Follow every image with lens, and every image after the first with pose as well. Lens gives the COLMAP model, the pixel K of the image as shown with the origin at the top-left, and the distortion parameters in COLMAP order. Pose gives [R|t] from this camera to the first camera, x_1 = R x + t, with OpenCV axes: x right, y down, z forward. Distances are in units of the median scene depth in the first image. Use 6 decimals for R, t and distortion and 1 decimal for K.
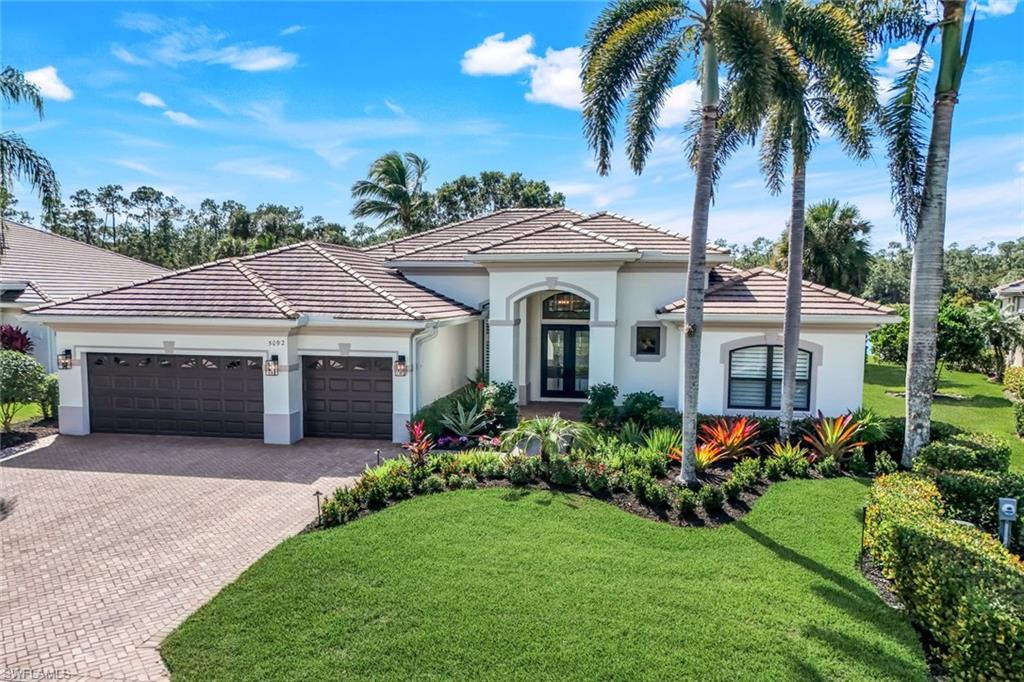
lens RADIAL K [[769.2, 0, 509.6], [0, 769.2, 342.0], [0, 0, 1]] dist [0.052803, -0.030078]
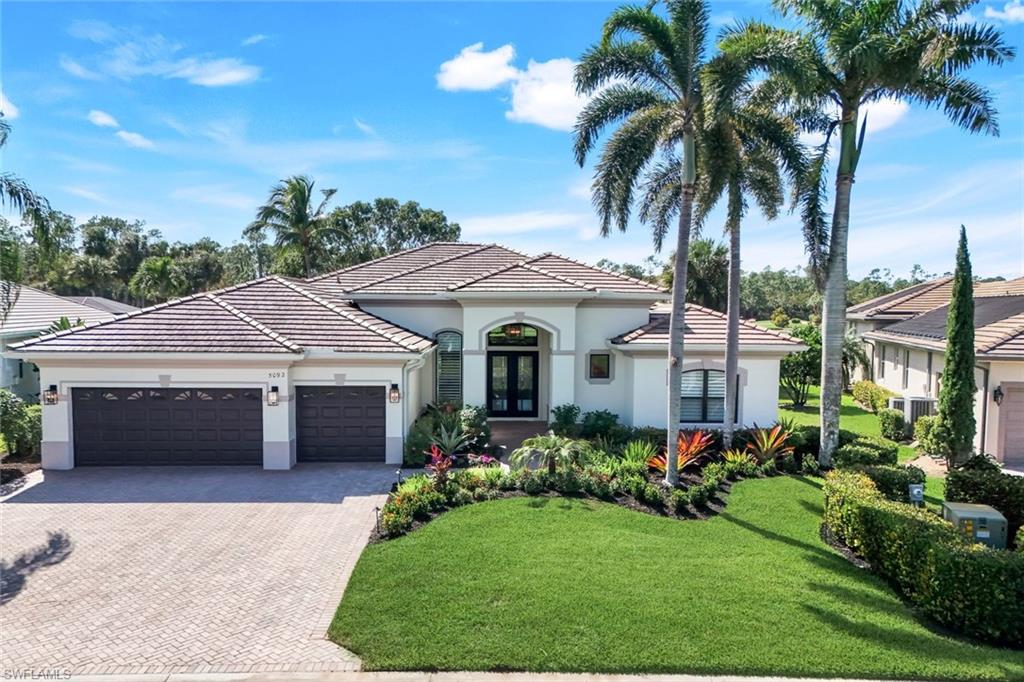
lens RADIAL K [[769.2, 0, 510.8], [0, 769.2, 343.5], [0, 0, 1]] dist [0.052803, -0.030078]
pose [[0.979502, -0.010069, 0.201184, -0.200745], [0.013849, 0.999753, -0.017391, -0.019522], [-0.200959, 0.019821, 0.979399, -0.118357]]
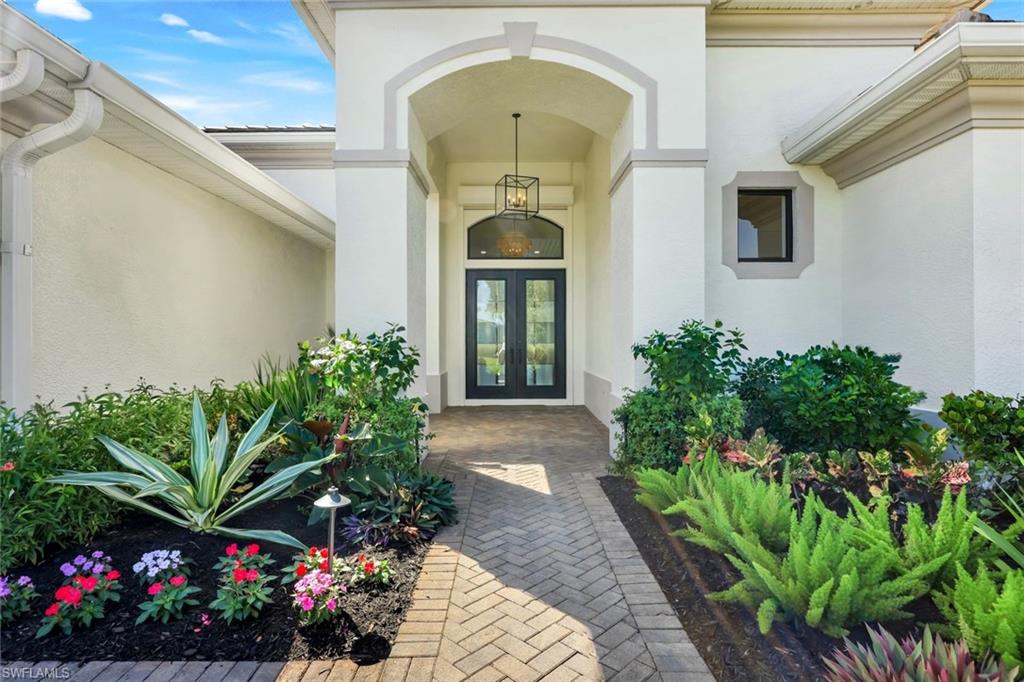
lens RADIAL K [[537.5, 0, 511.1], [0, 537.5, 344.1], [0, 0, 1]] dist [0.001794, 0.000063]
pose [[0.985306, -0.008799, 0.170571, 0.009234], [0.020423, 0.997577, -0.066510, 0.079625], [-0.169572, 0.069017, 0.983098, 0.831496]]
